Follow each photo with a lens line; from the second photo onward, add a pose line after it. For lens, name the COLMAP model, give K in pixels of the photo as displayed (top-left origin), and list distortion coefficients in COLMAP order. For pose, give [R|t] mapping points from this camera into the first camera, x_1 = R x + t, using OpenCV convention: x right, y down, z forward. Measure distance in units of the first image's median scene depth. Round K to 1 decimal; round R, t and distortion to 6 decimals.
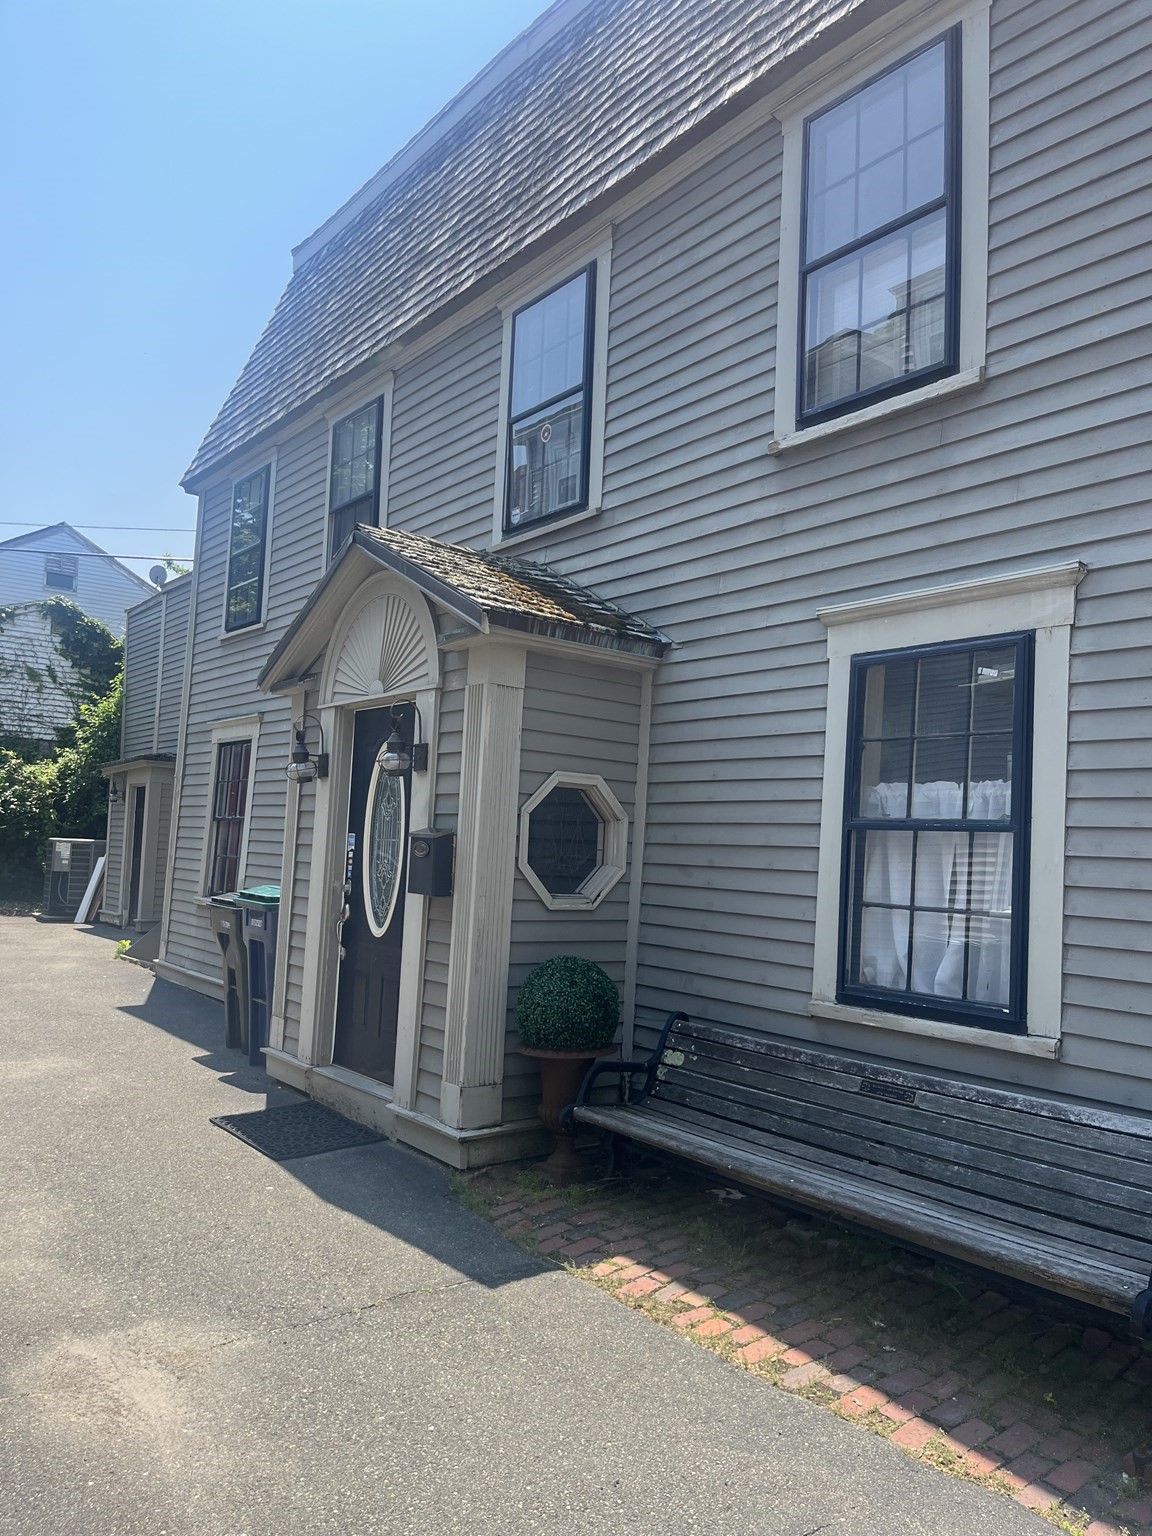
lens RADIAL K [[1162.5, 0, 583.4], [0, 1162.5, 777.1], [0, 0, 1]] dist [0.075759, -0.116121]
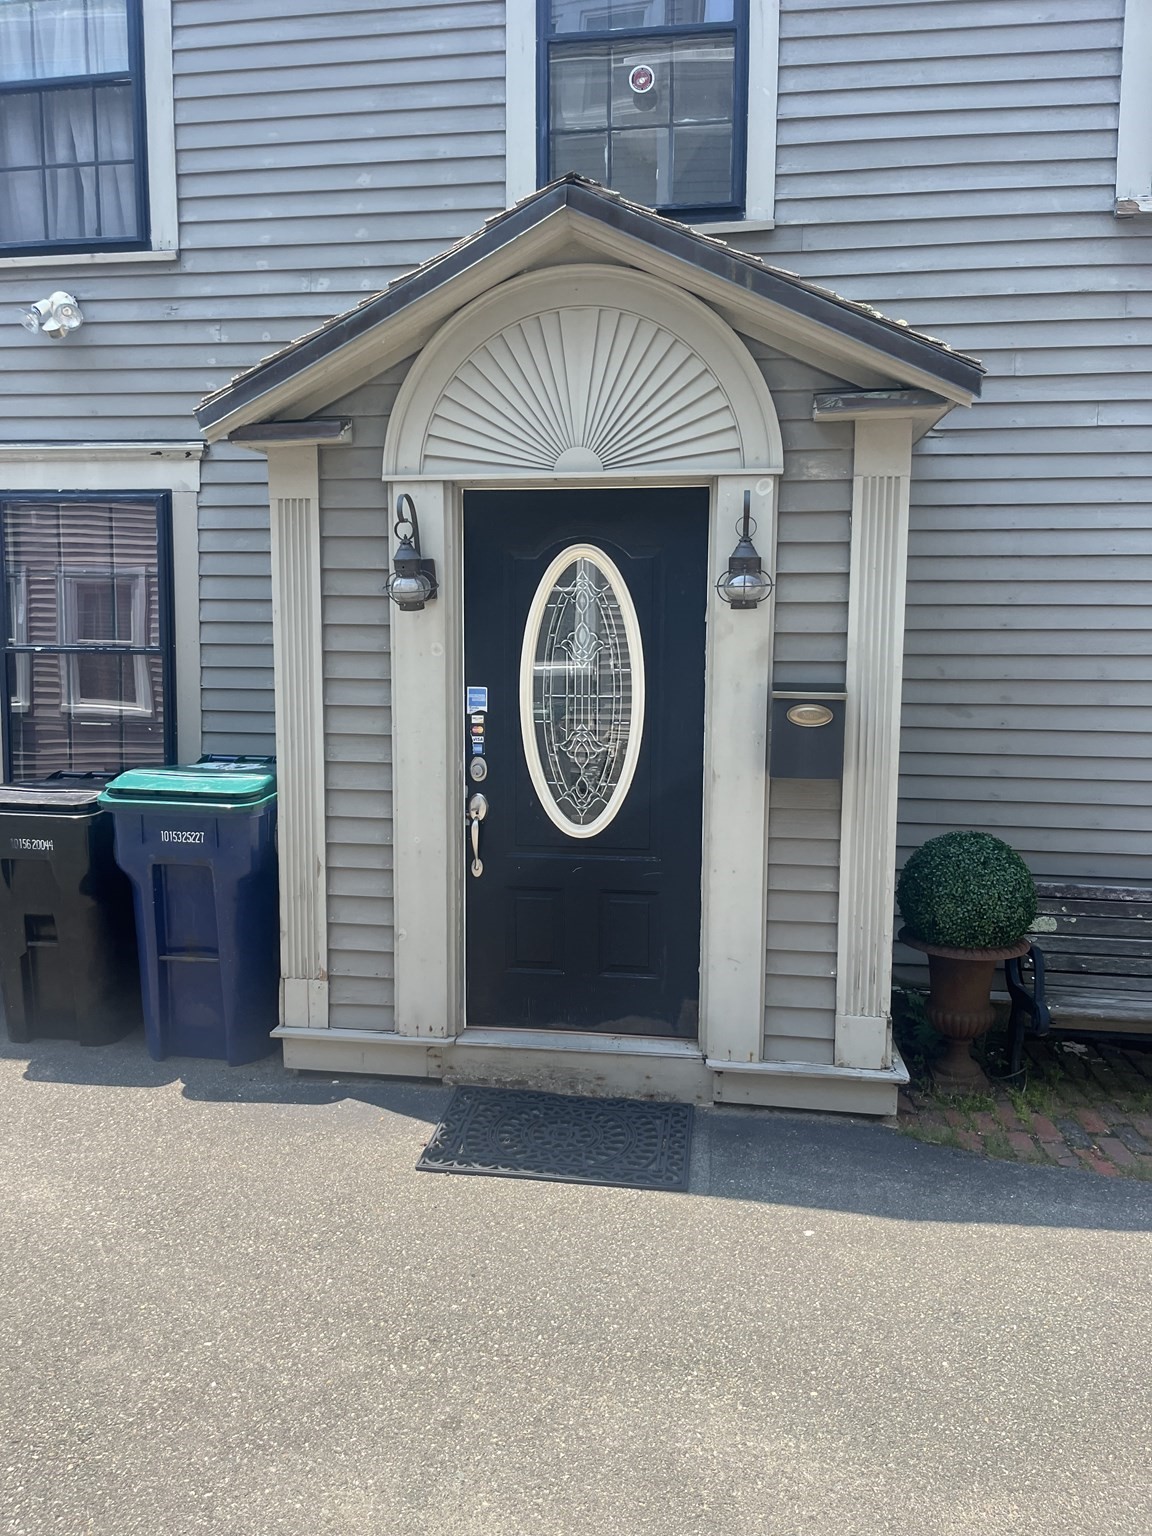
lens RADIAL K [[1157.1, 0, 576.0], [0, 1157.1, 768.0], [0, 0, 1]] dist [0.075218, -0.104720]
pose [[0.713369, -0.124099, 0.689714, -0.718836], [-0.021014, 0.979965, 0.198058, -0.042203], [-0.700474, -0.155782, 0.696469, 0.597497]]
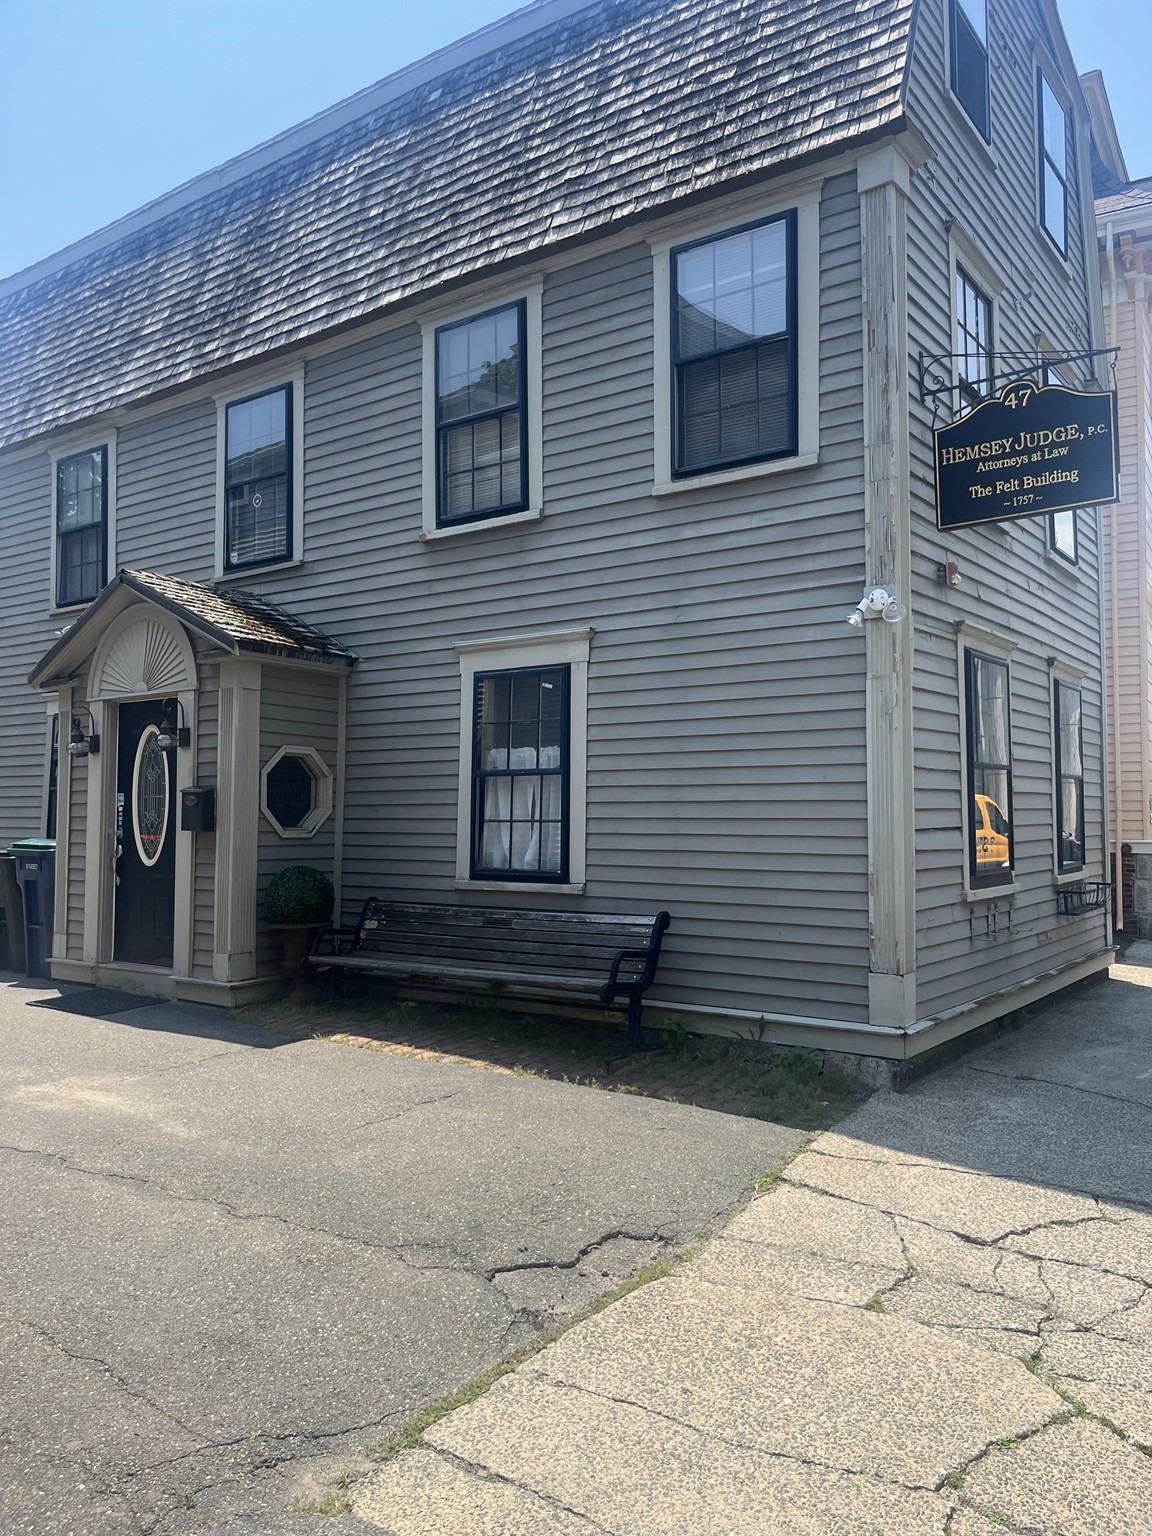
lens RADIAL K [[1162.5, 0, 583.4], [0, 1162.5, 777.1], [0, 0, 1]] dist [0.075759, -0.116121]
pose [[0.956077, -0.030800, 0.291494, -0.095146], [0.021243, 0.999130, 0.035896, -0.010008], [-0.292346, -0.028127, 0.955899, -0.552877]]
